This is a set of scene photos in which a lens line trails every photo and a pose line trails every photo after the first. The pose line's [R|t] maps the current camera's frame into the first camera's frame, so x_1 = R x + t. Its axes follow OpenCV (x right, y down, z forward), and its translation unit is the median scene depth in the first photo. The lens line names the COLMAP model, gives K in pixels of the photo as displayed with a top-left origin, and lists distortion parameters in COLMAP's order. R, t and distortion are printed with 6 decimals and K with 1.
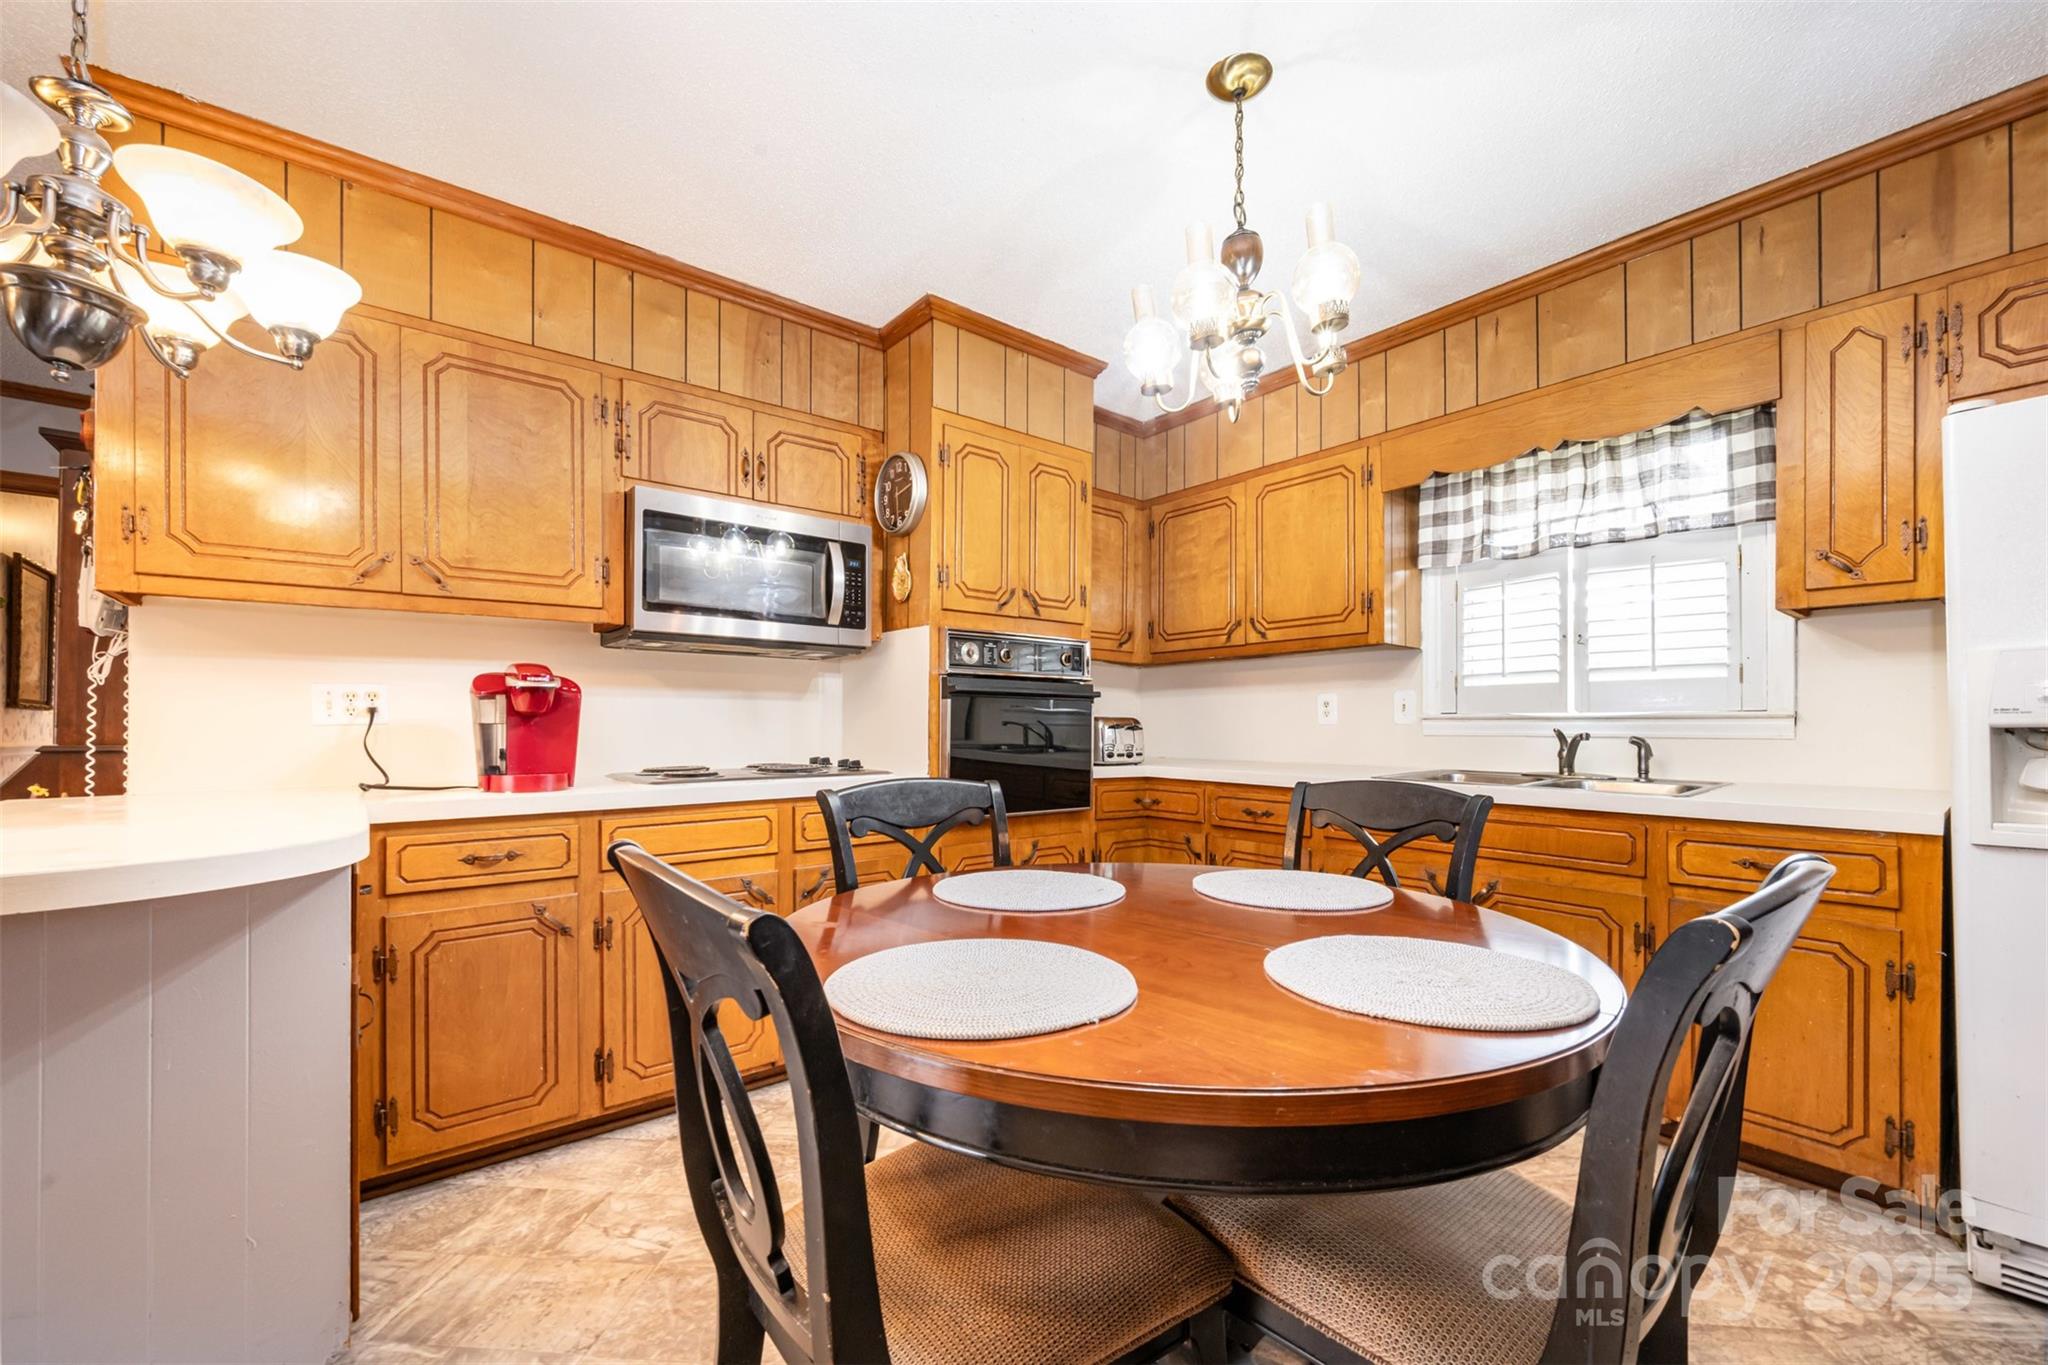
lens RADIAL K [[829.1, 0, 1044.0], [0, 829.1, 722.7], [0, 0, 1]] dist [0.001246, -0.000085]
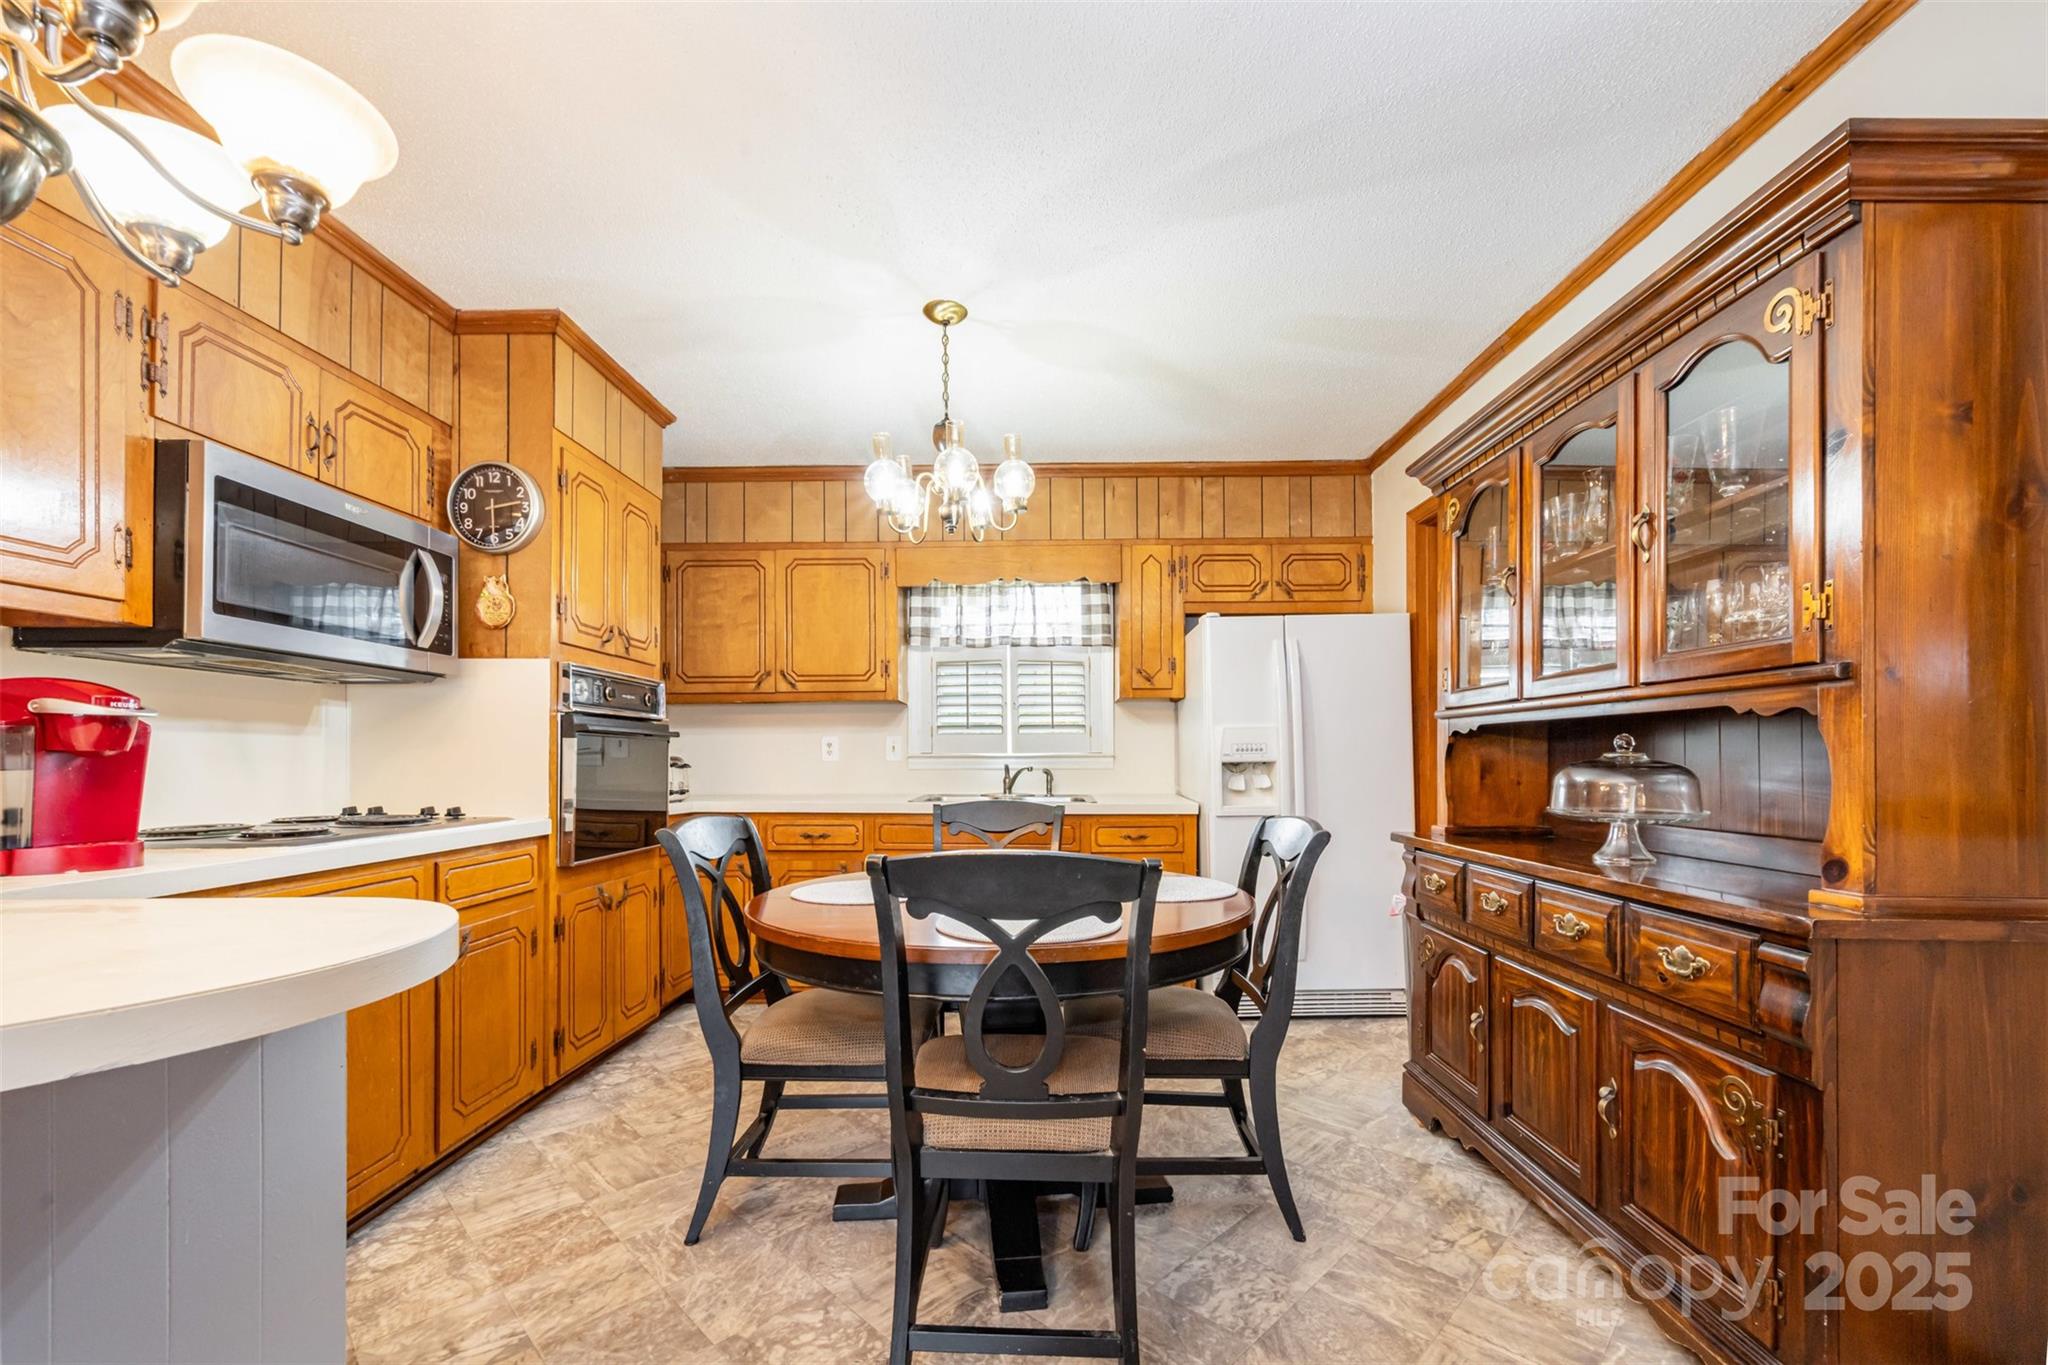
lens RADIAL K [[829.1, 0, 1040.4], [0, 829.1, 753.9], [0, 0, 1]] dist [0.001246, -0.000085]
pose [[0.642642, 0.001674, 0.766165, -0.480343], [0.001190, 0.999994, -0.003182, -0.006350], [-0.766166, 0.002957, 0.642636, -0.025068]]
